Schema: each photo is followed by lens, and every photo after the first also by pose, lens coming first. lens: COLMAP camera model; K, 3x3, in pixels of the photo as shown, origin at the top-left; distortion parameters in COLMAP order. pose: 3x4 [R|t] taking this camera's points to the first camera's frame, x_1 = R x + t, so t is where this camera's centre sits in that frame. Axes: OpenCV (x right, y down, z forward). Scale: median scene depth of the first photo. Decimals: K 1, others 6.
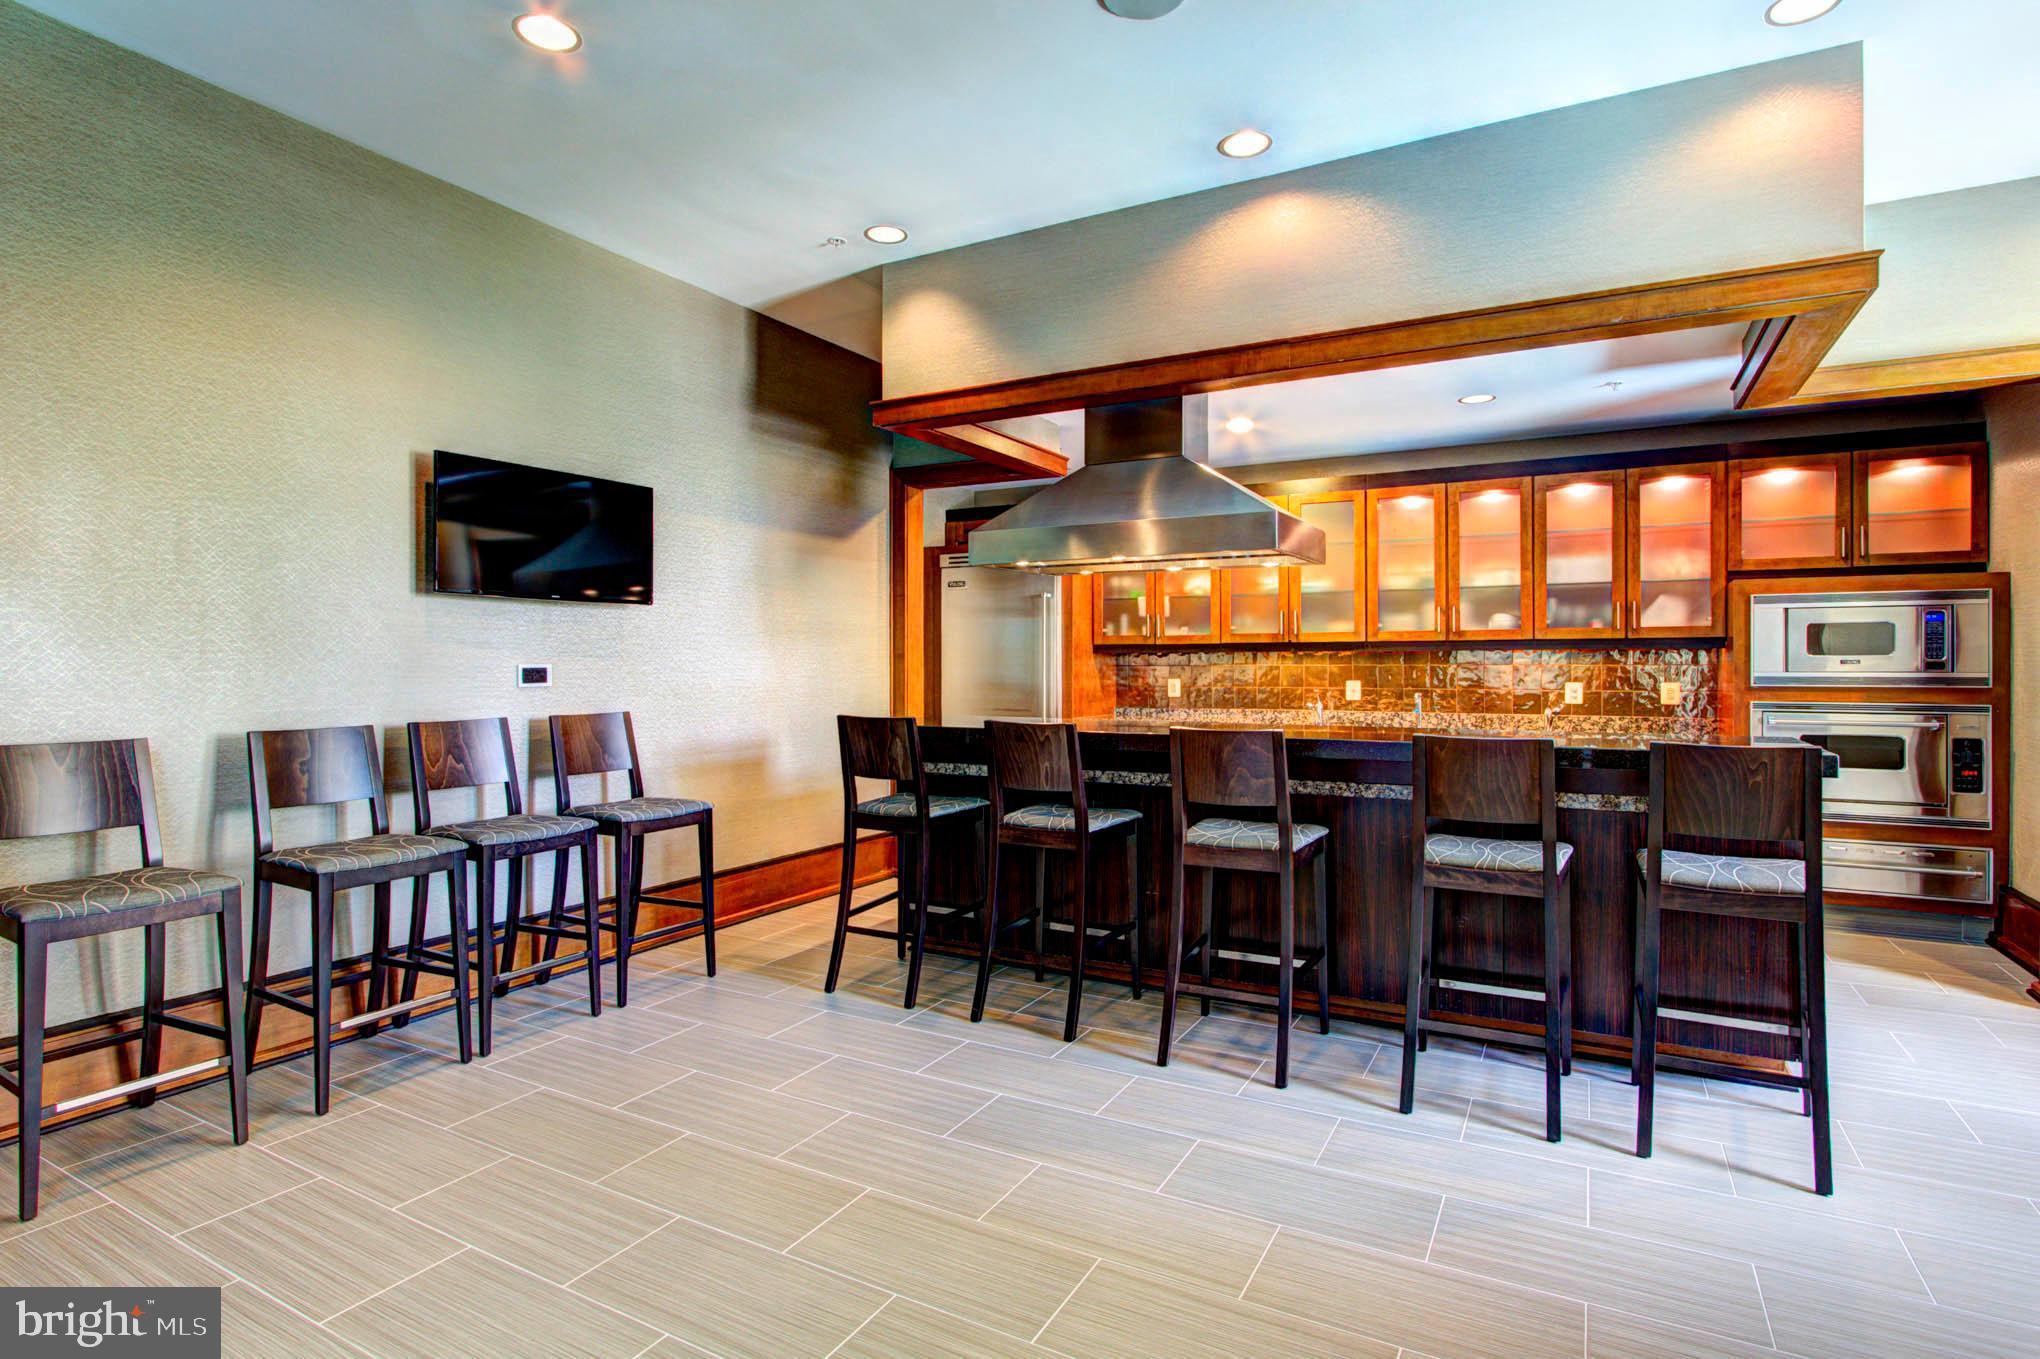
lens RADIAL K [[1008.5, 0, 1035.5], [0, 1008.5, 671.9], [0, 0, 1]] dist [-0.016100, 0.001352]
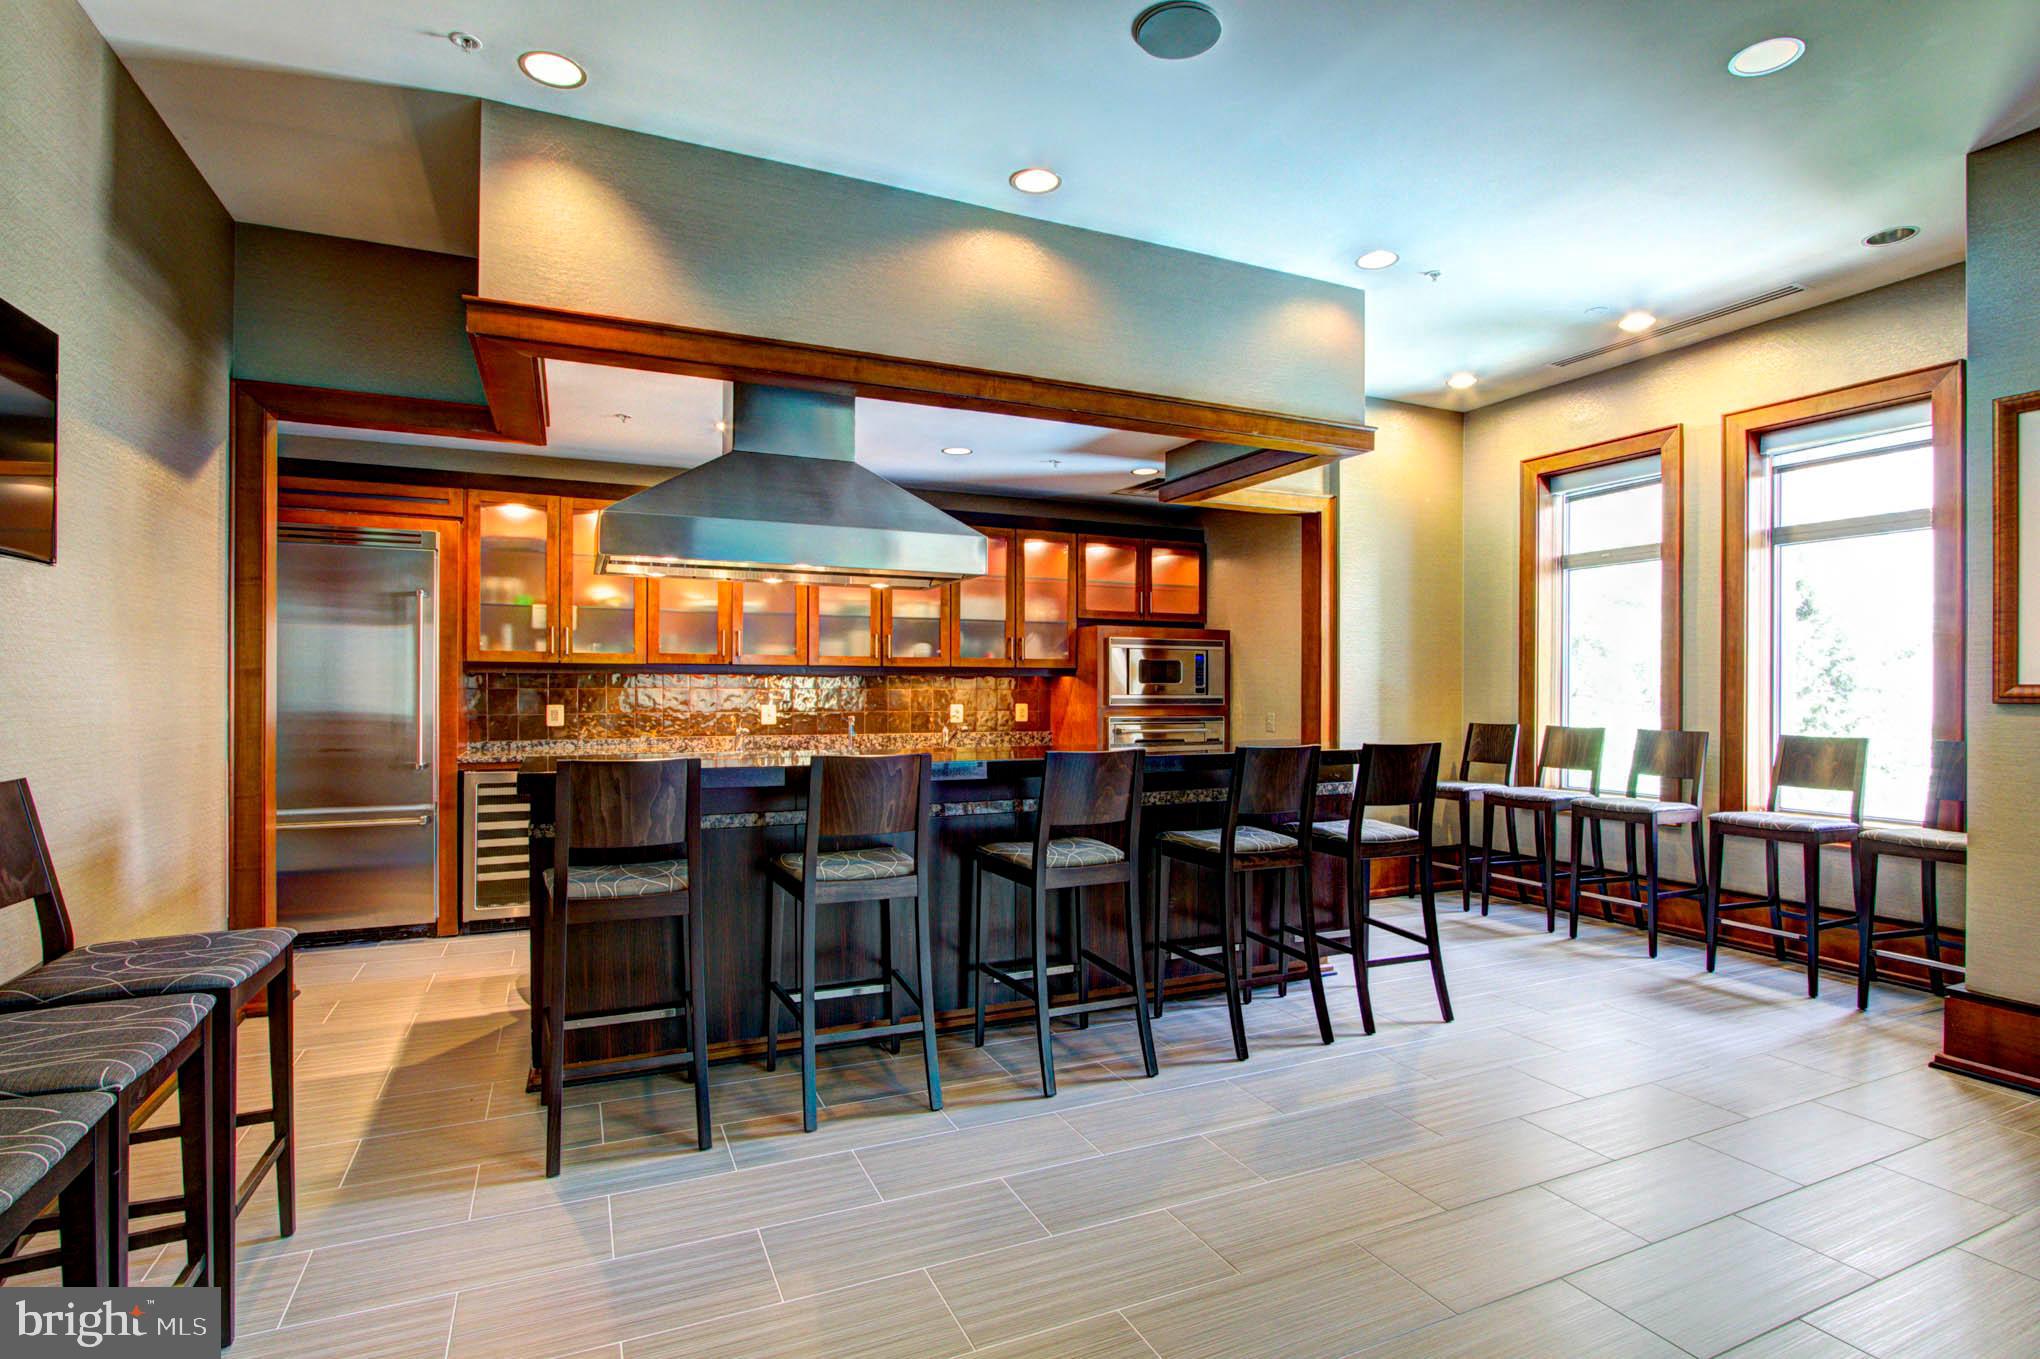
lens RADIAL K [[1008.5, 0, 1038.9], [0, 1008.5, 693.3], [0, 0, 1]] dist [-0.016100, 0.001352]
pose [[0.601635, -0.000479, 0.798771, -0.406836], [0.003055, 0.999994, -0.001701, -0.000050], [-0.798765, 0.003464, 0.601633, 0.255161]]
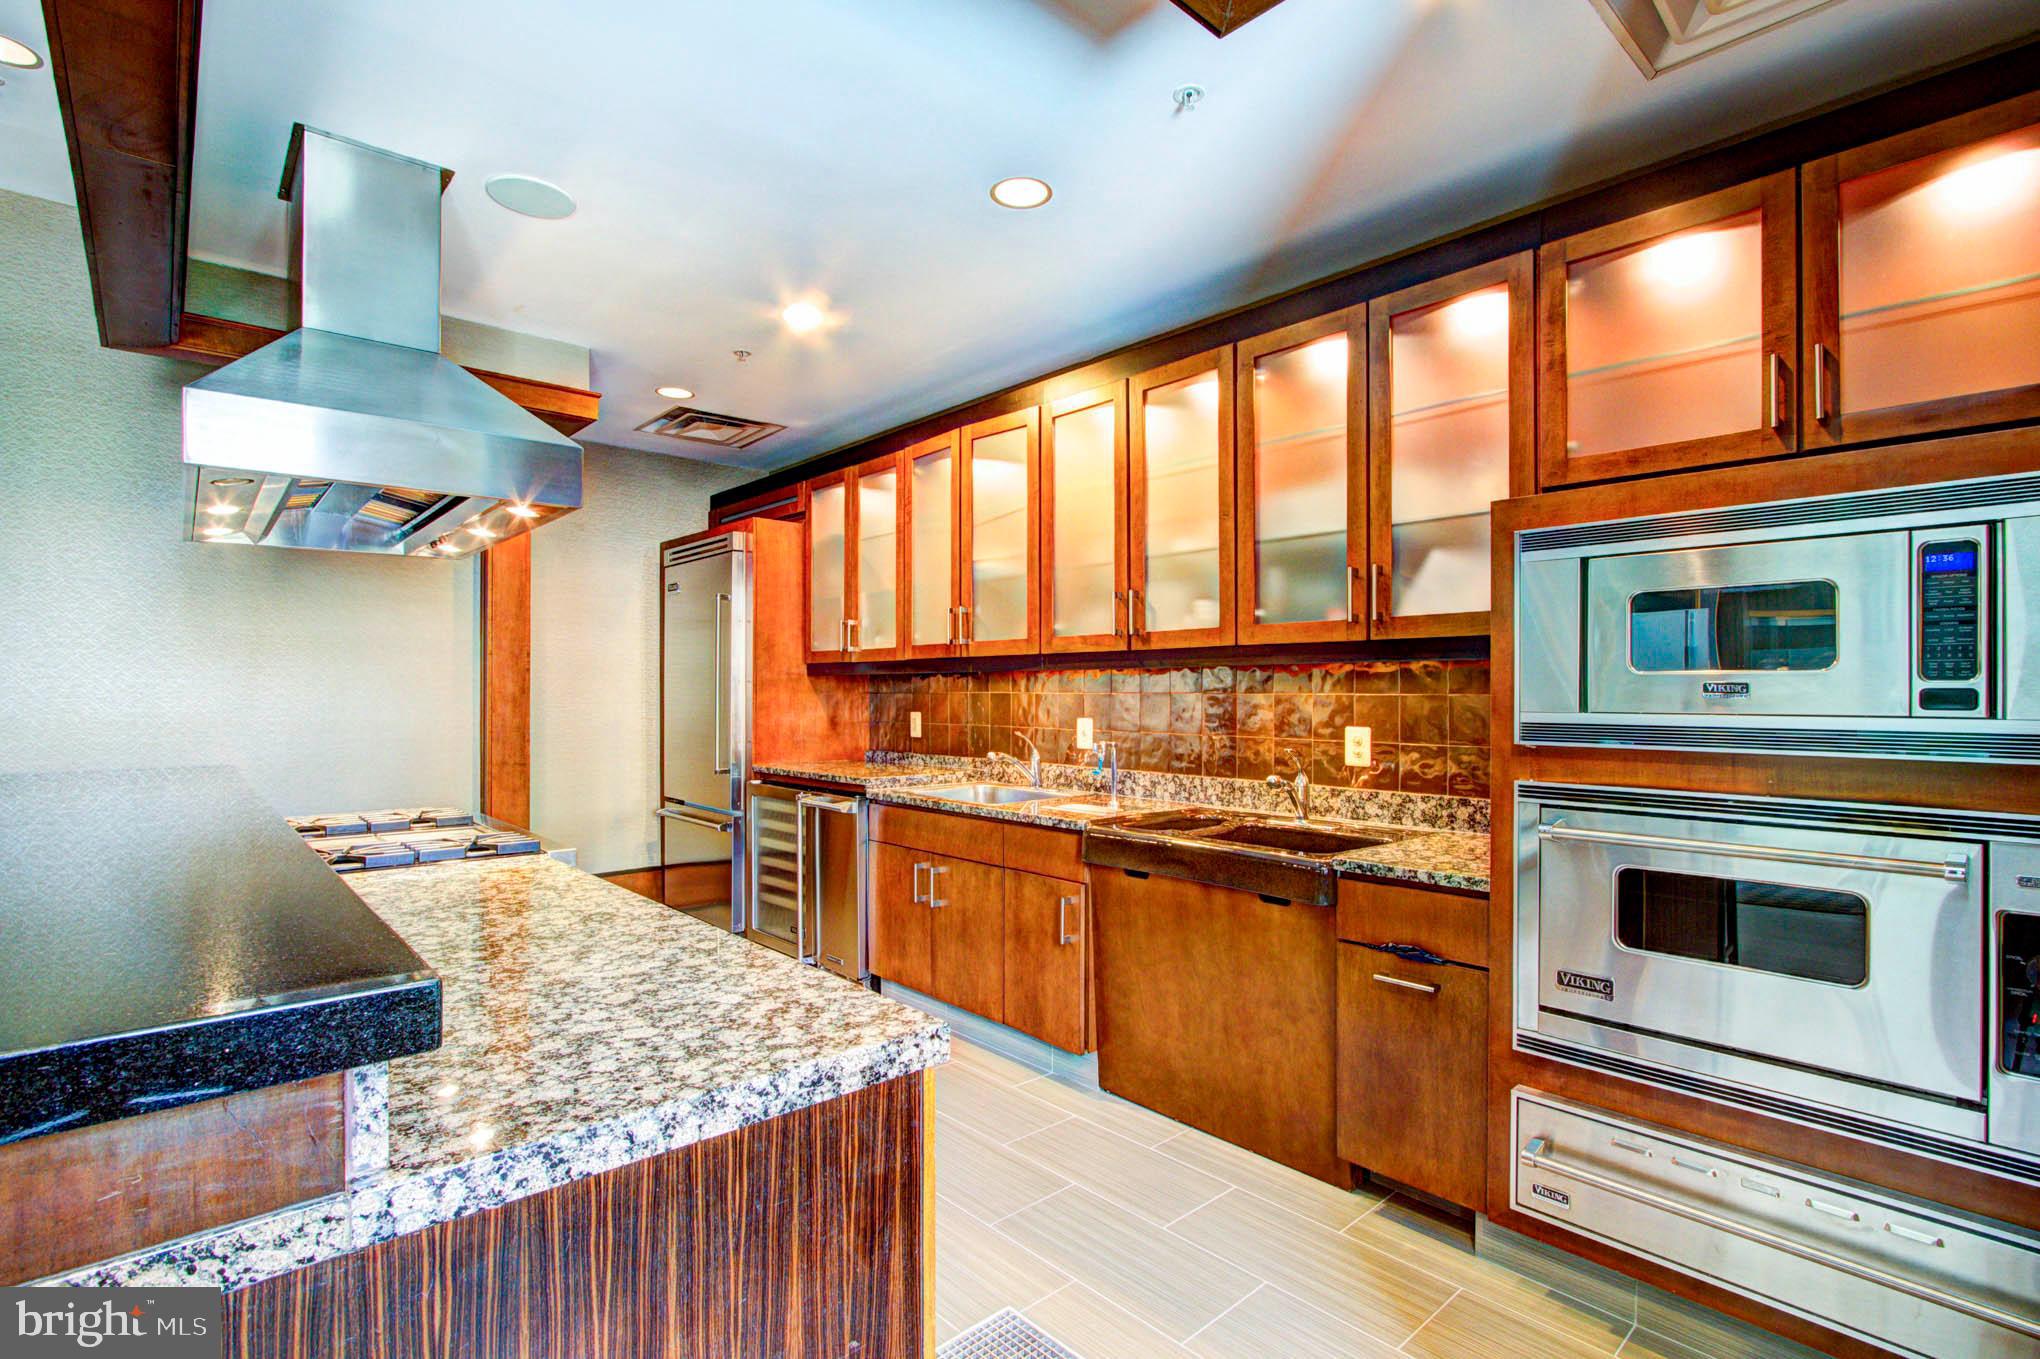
lens RADIAL K [[1008.5, 0, 1034.0], [0, 1008.5, 681.4], [0, 0, 1]] dist [-0.016100, 0.001352]
pose [[0.946777, -0.002951, -0.321877, 0.641454], [-0.002453, 0.999863, -0.016382, -0.004911], [0.321881, 0.016300, 0.946640, 0.511939]]
